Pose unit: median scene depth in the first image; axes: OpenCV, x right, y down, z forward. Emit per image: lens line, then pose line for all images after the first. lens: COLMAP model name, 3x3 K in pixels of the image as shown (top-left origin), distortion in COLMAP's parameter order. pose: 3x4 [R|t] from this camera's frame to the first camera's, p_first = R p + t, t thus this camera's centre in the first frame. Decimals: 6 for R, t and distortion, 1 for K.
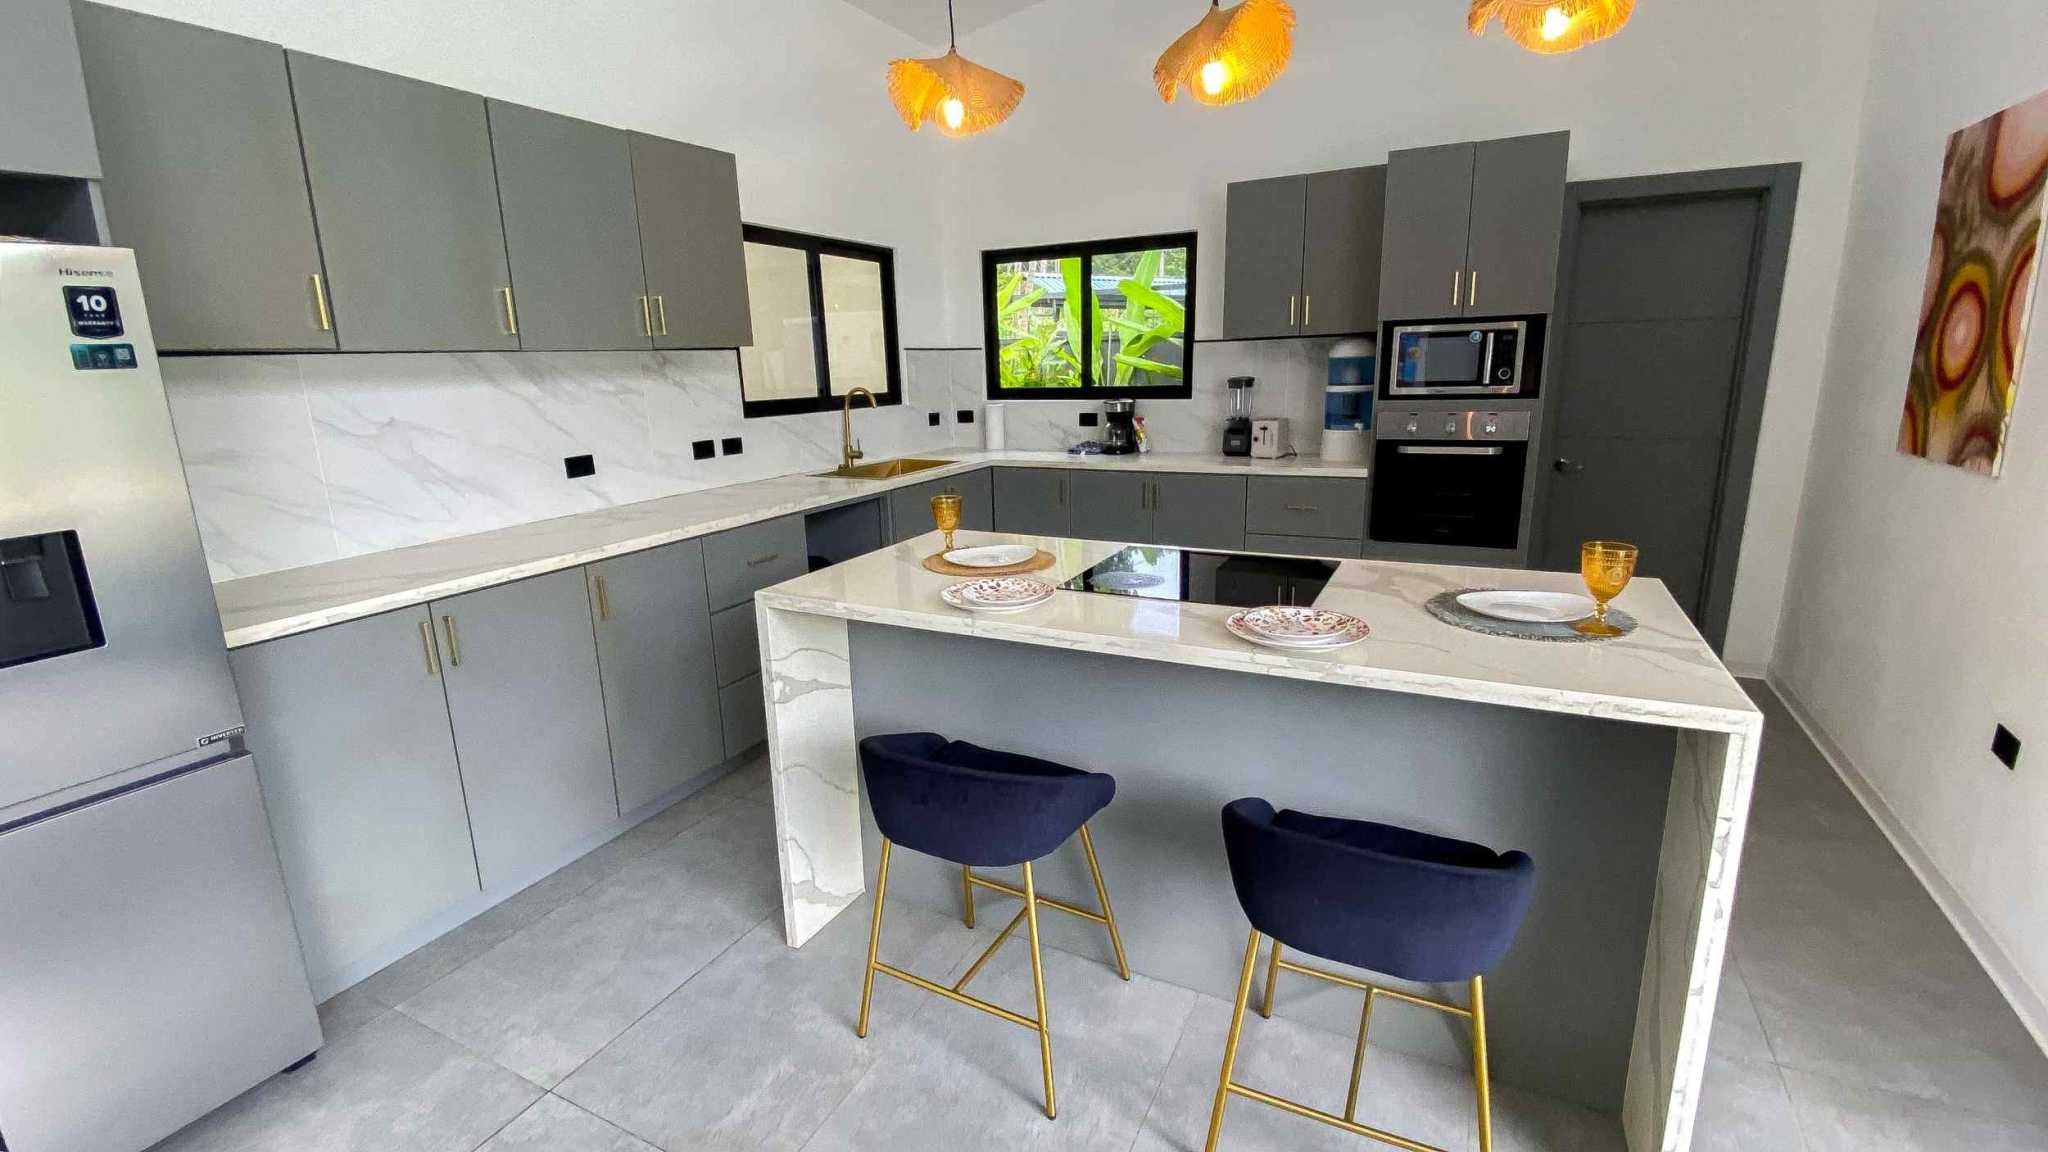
lens RADIAL K [[909.2, 0, 1025.0], [0, 909.2, 574.8], [0, 0, 1]] dist [0.018125, -0.002707]
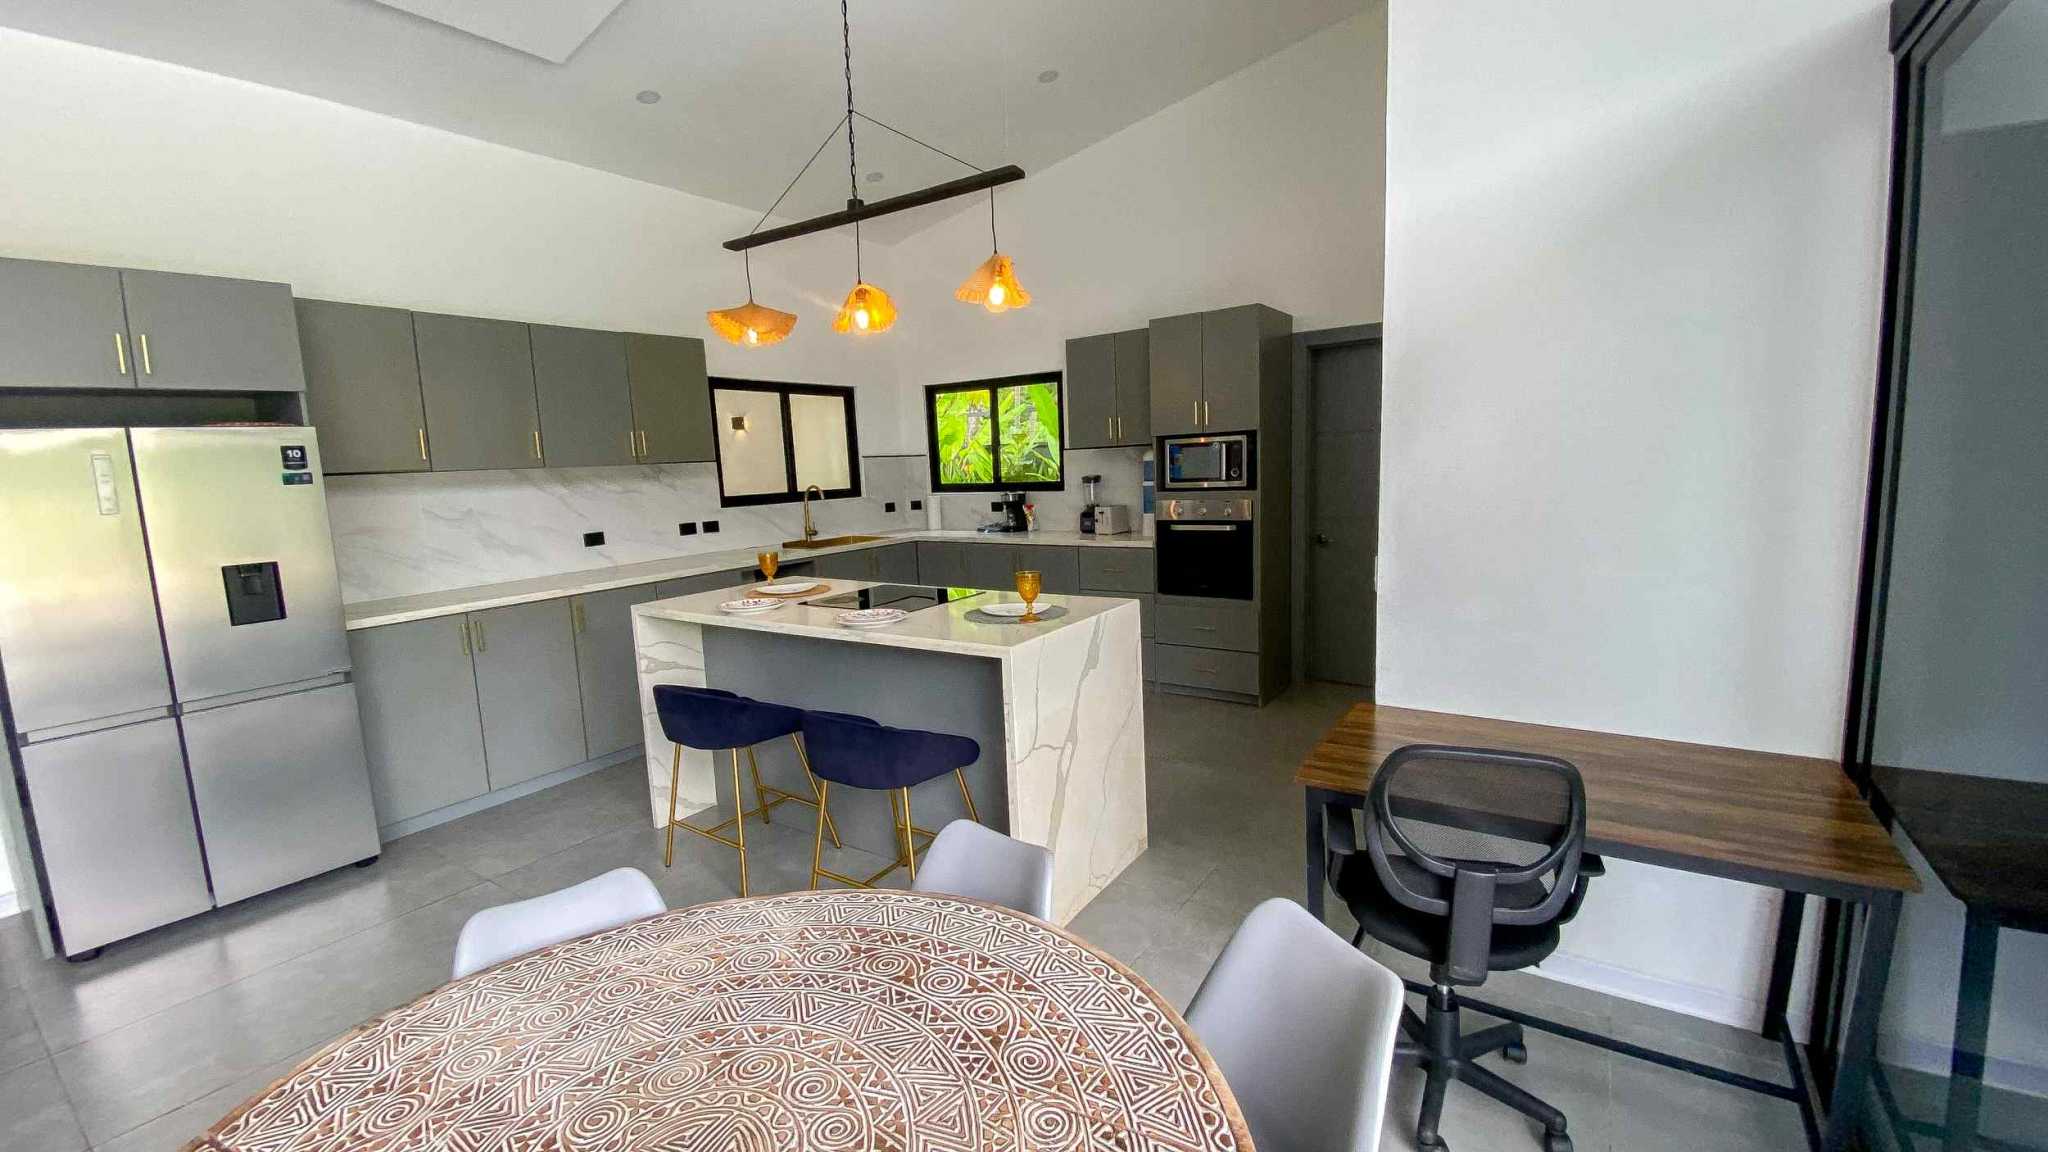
lens RADIAL K [[840.4, 0, 1023.4], [0, 840.4, 576.9], [0, 0, 1]] dist [0.016838, 0.000024]
pose [[0.992212, 0.003666, -0.124504, 0.364367], [-0.014724, 0.996010, -0.088017, 0.054042], [0.123685, 0.089164, 0.988308, -0.282677]]
